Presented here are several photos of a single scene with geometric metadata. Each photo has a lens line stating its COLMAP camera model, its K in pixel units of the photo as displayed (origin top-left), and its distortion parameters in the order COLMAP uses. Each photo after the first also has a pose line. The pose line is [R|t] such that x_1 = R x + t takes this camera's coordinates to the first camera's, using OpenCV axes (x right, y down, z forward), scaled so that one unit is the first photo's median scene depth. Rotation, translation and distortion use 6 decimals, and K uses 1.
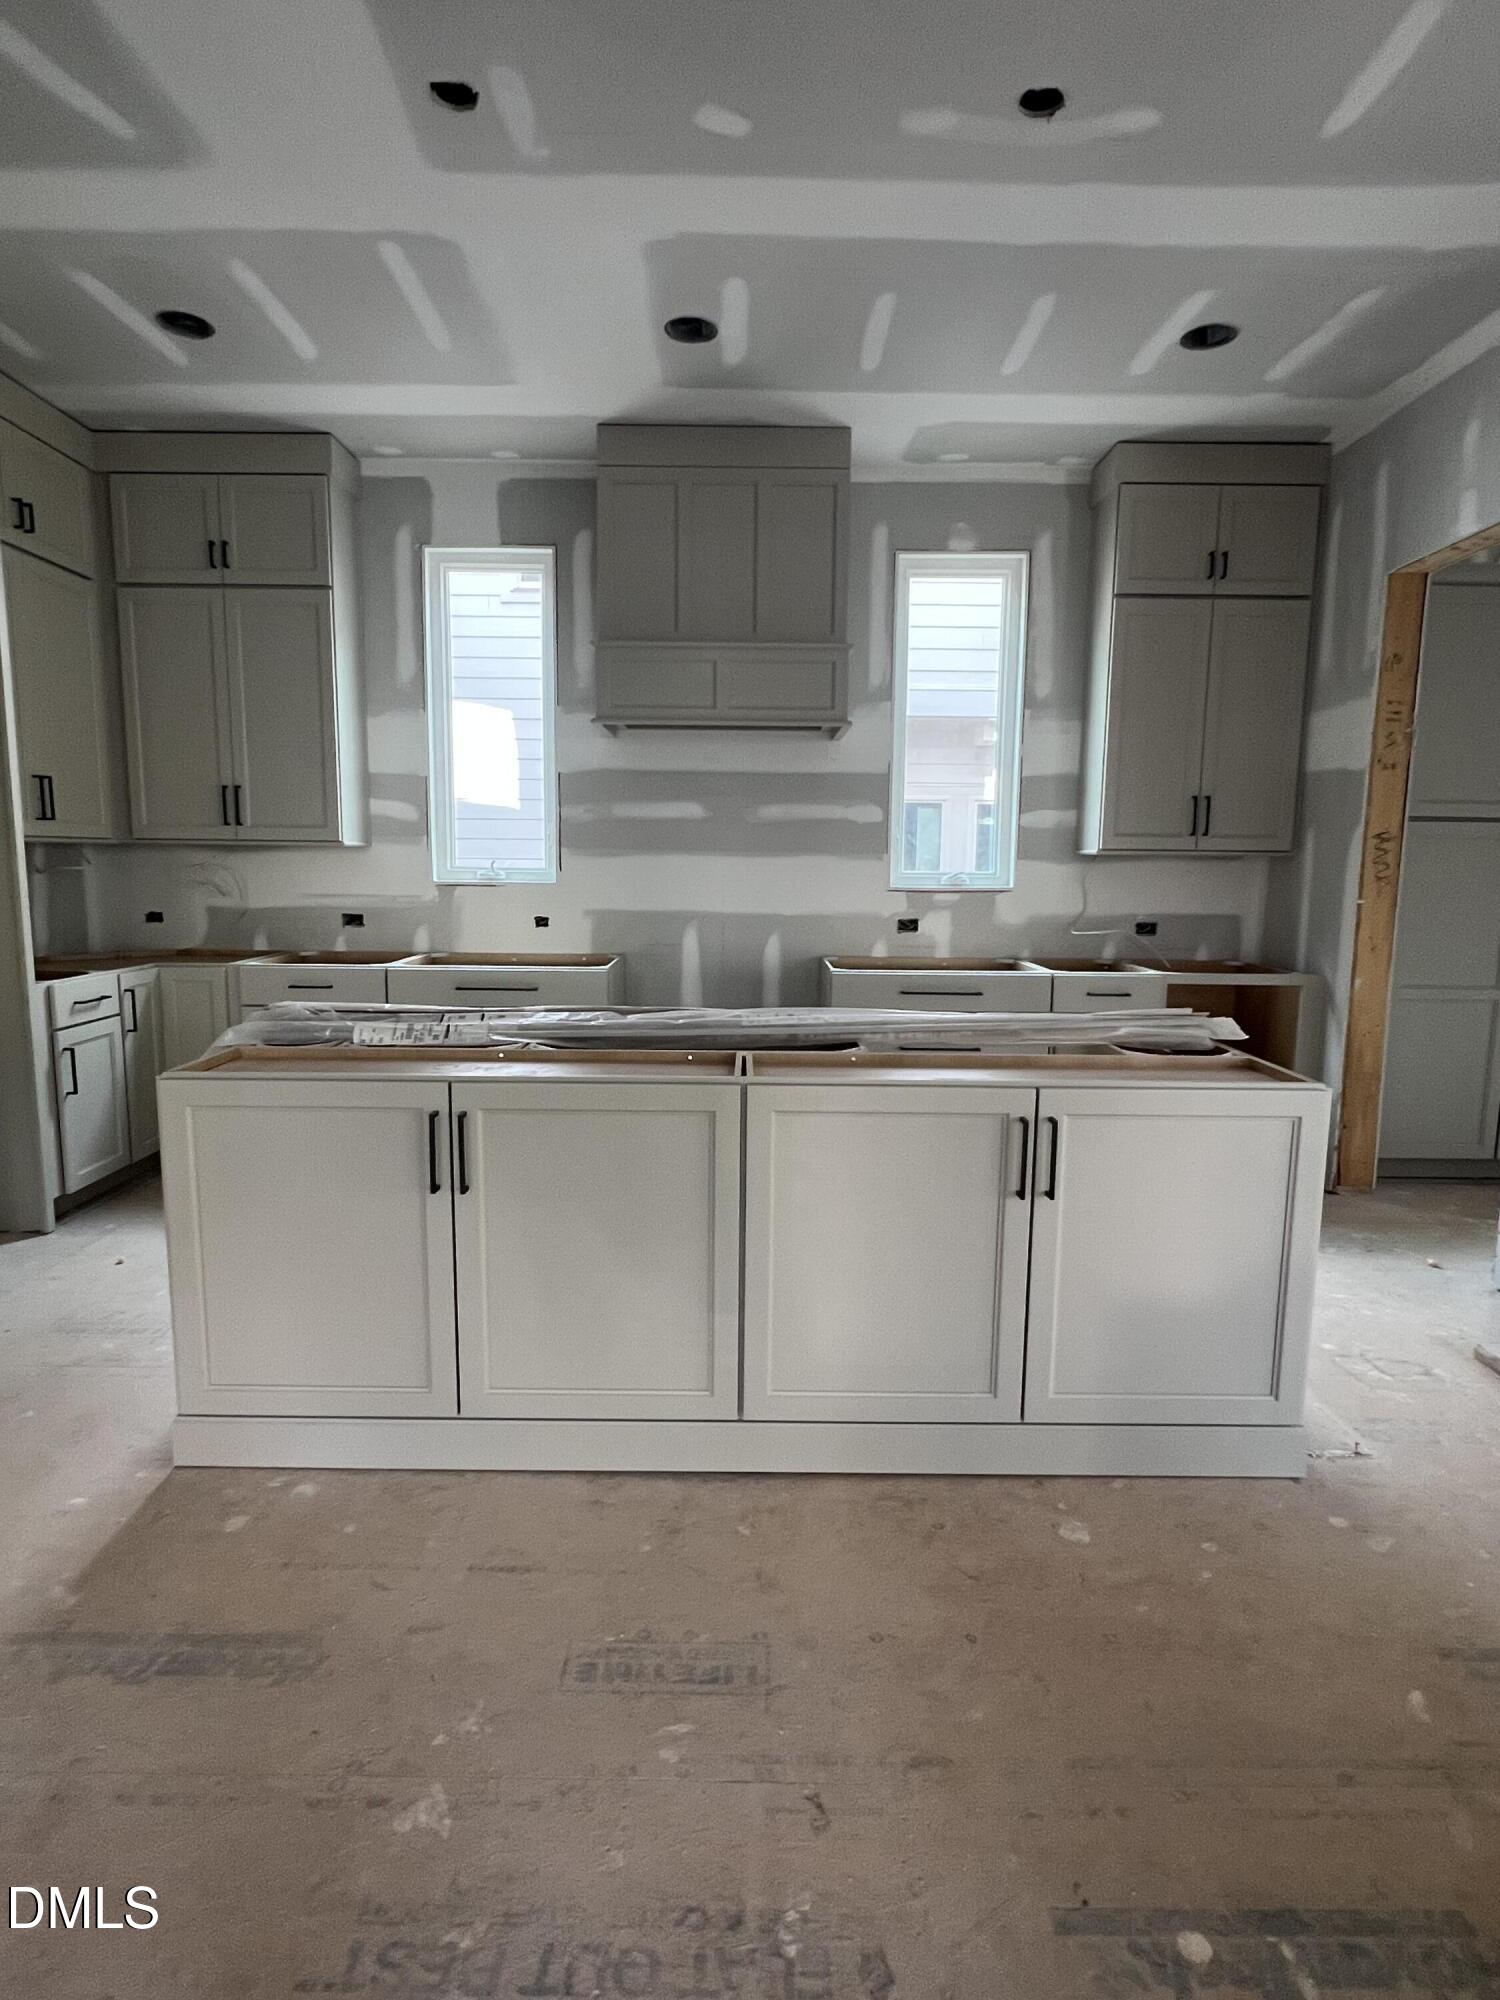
lens RADIAL K [[1039.3, 0, 744.2], [0, 1039.3, 997.0], [0, 0, 1]] dist [-0.000241, -0.000196]
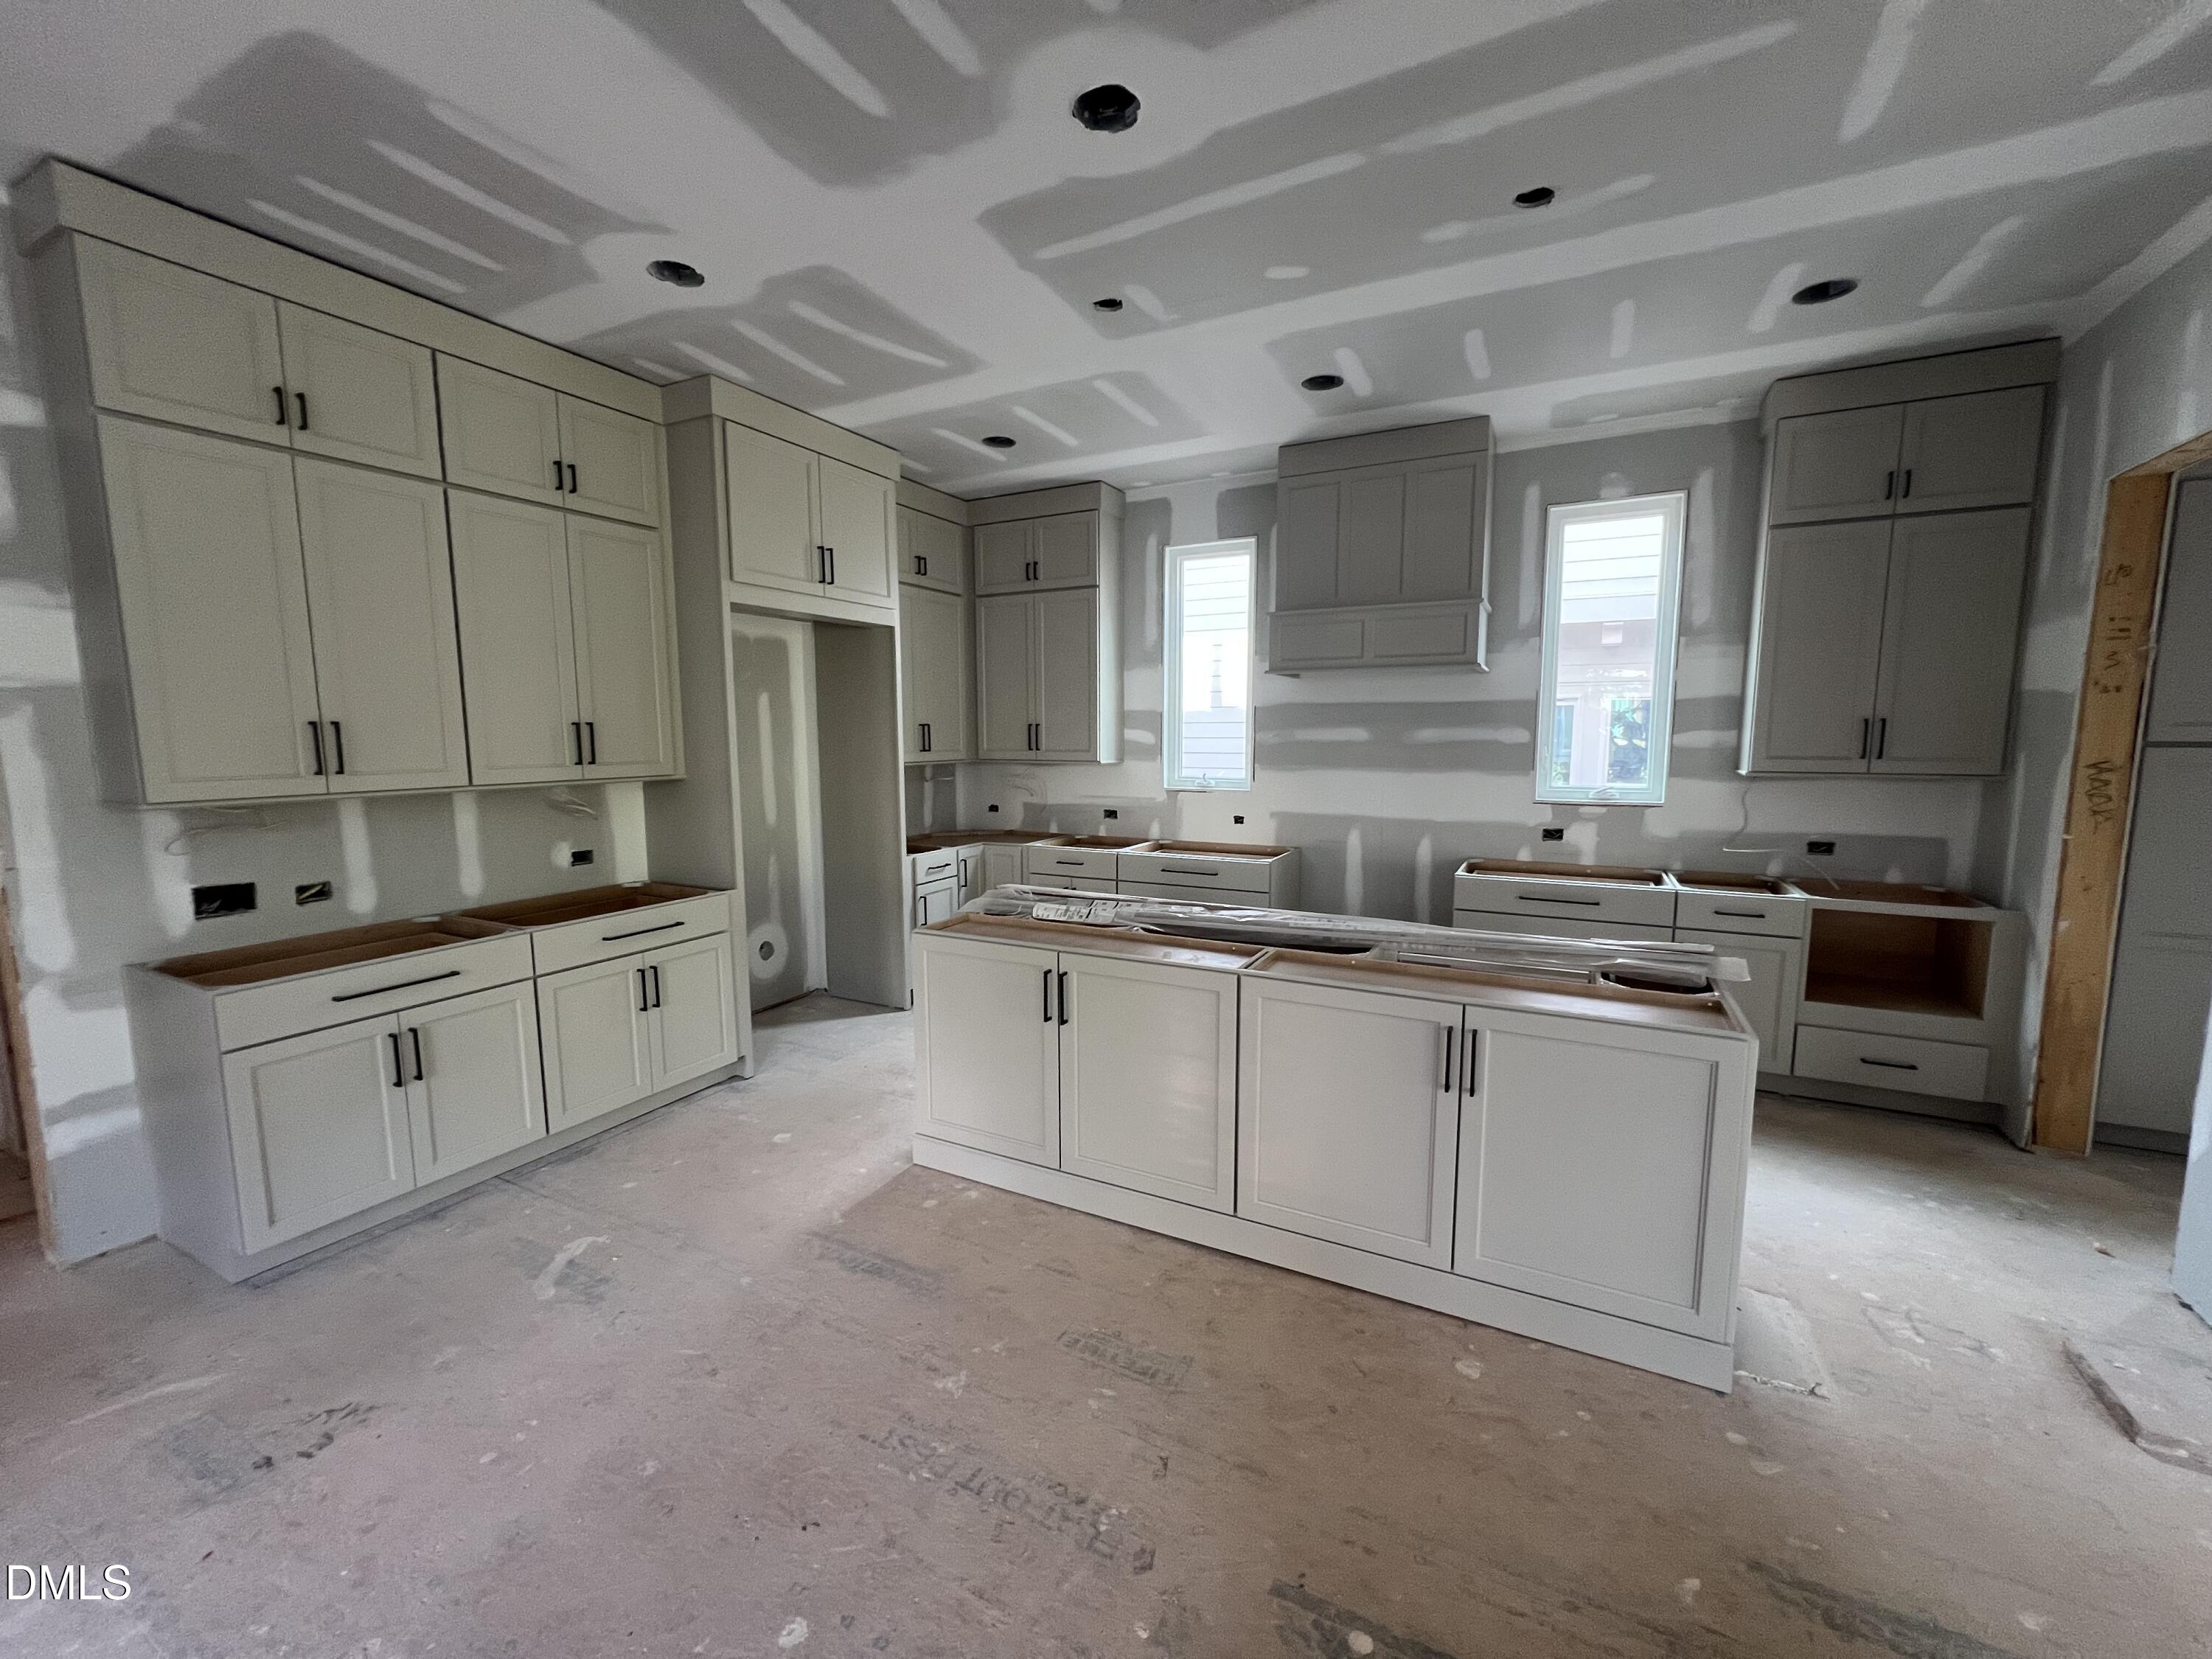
lens RADIAL K [[886.4, 0, 1103.1], [0, 886.4, 832.2], [0, 0, 1]] dist [0.000588, -0.000042]
pose [[0.886283, 0.040025, -0.461411, 0.189195], [-0.049134, 0.998762, -0.007740, -0.044995], [0.460530, 0.029531, 0.887153, -0.075558]]
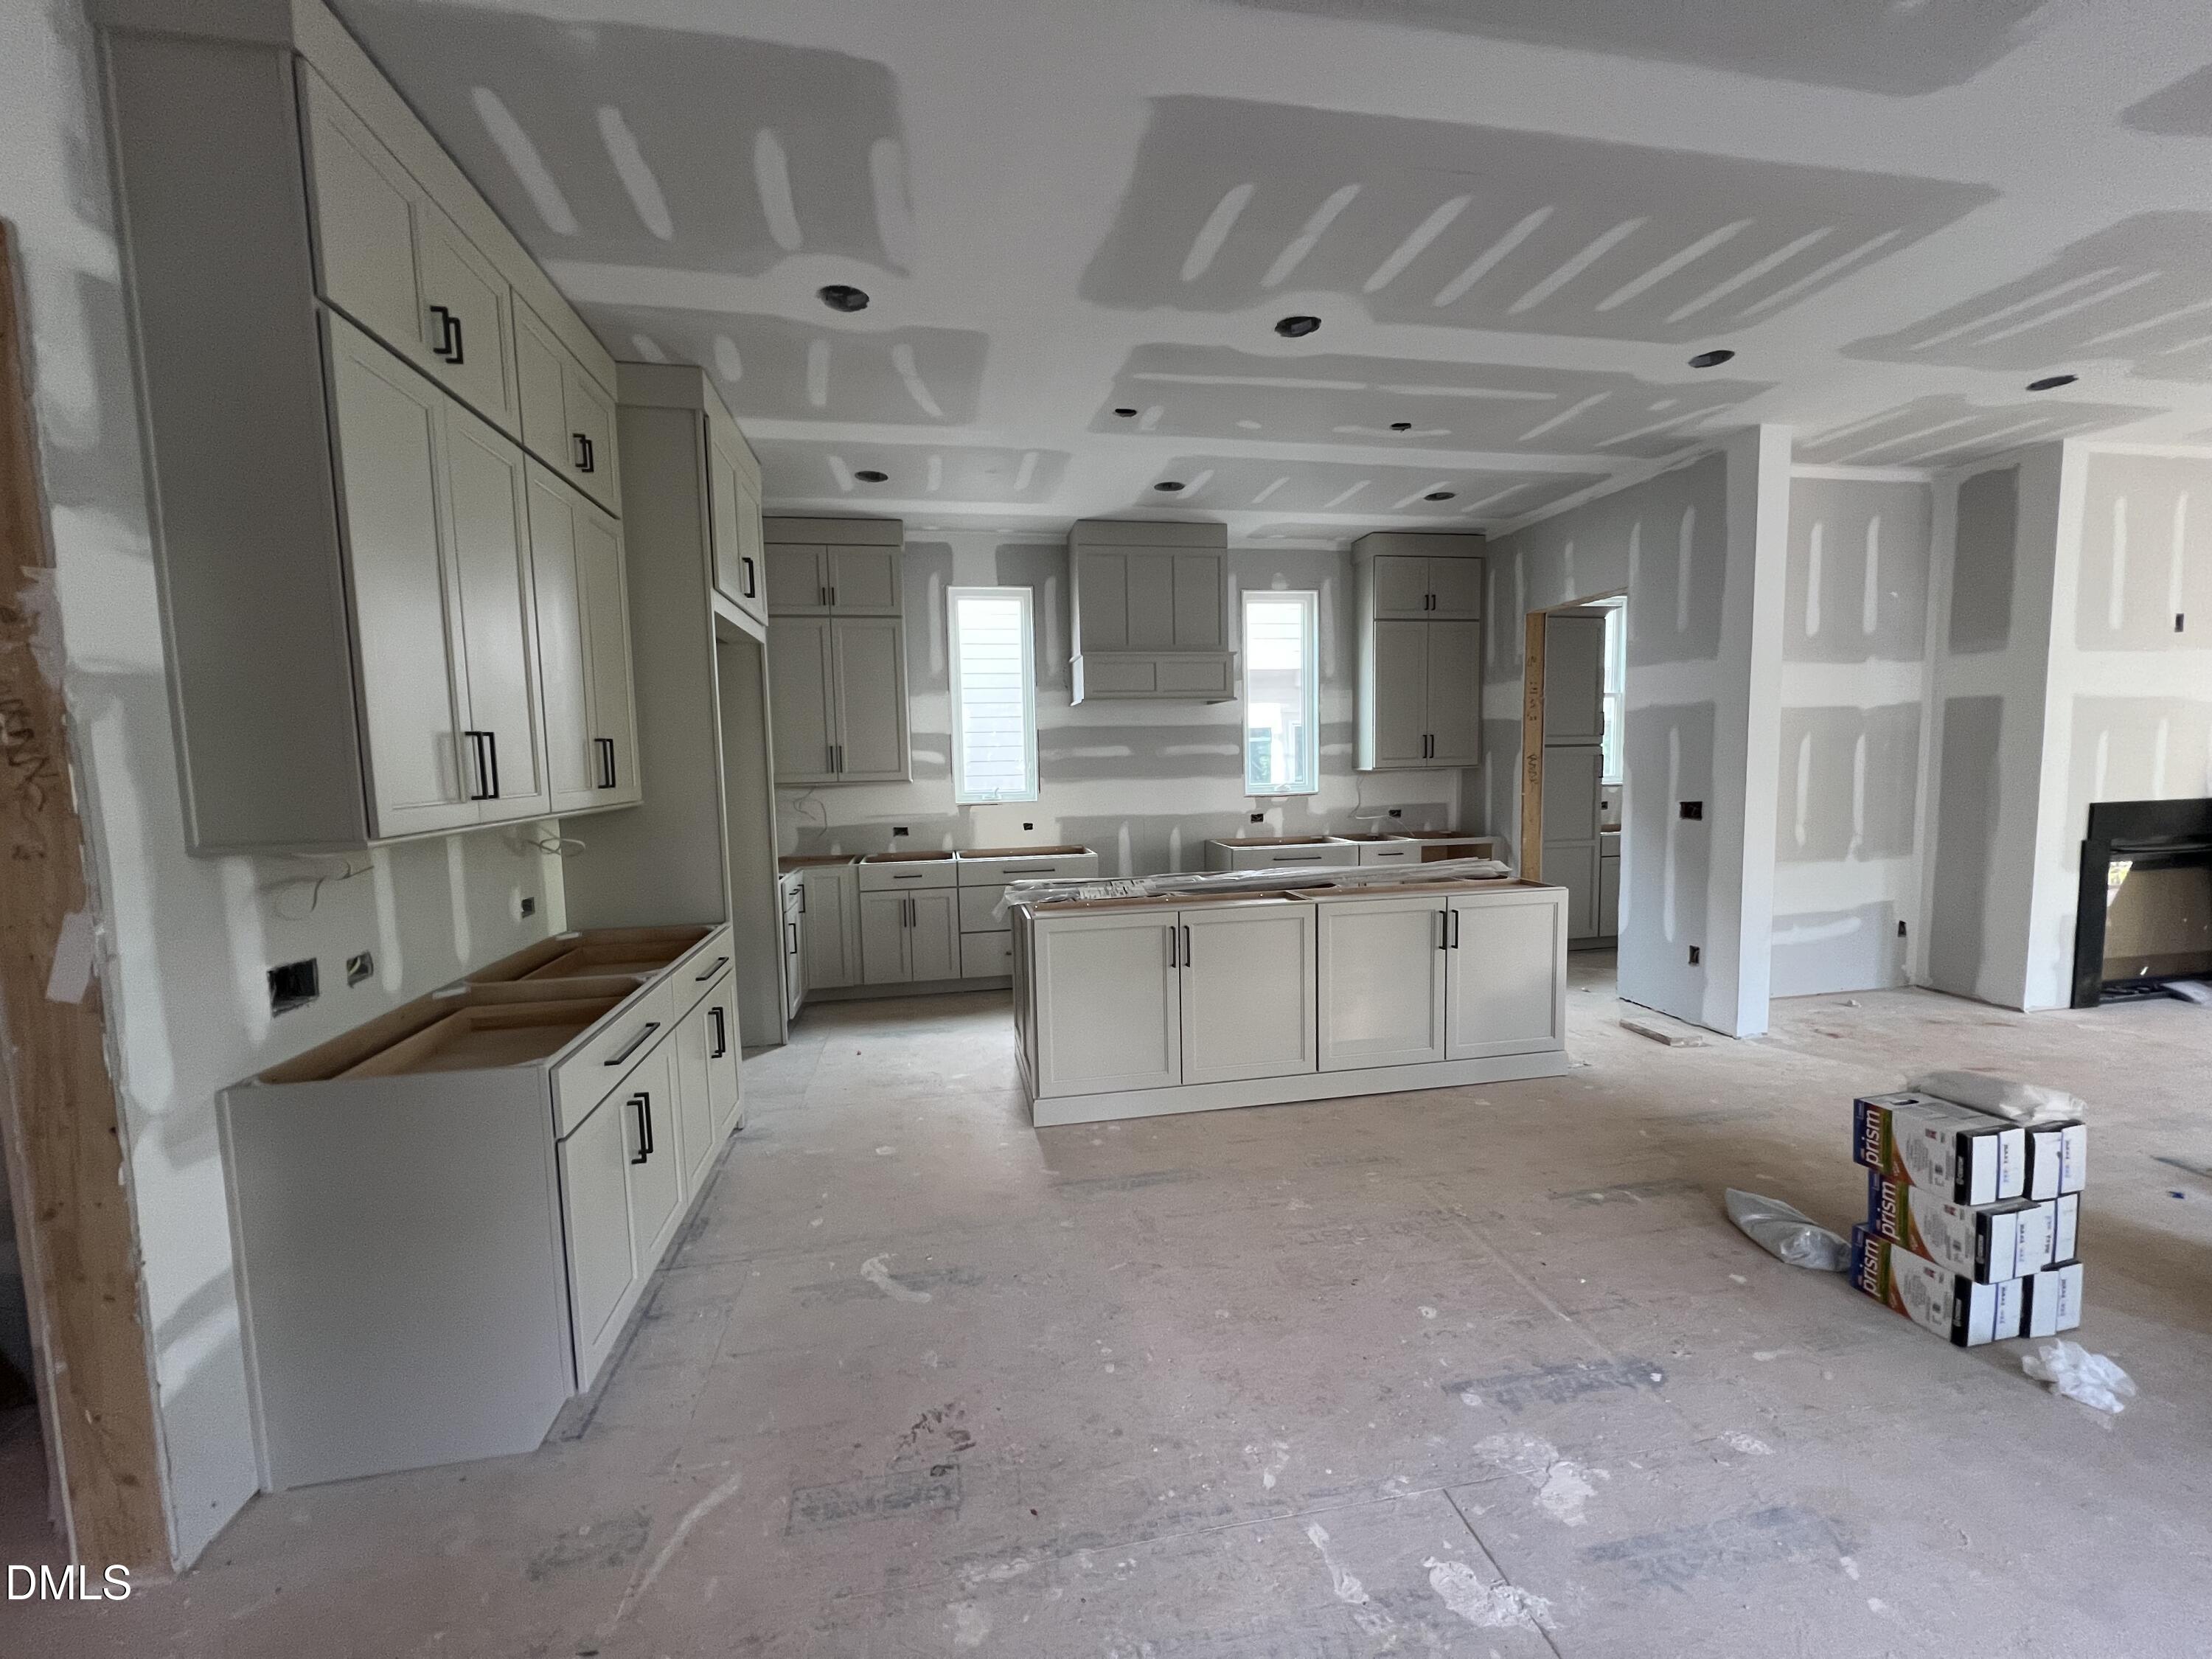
lens RADIAL K [[886.4, 0, 1103.1], [0, 886.4, 832.2], [0, 0, 1]] dist [0.000588, -0.000042]
pose [[0.982071, -0.048250, 0.182231, -0.362441], [0.056885, 0.997478, -0.042452, -0.003318], [-0.179723, 0.052057, 0.982339, -0.327291]]
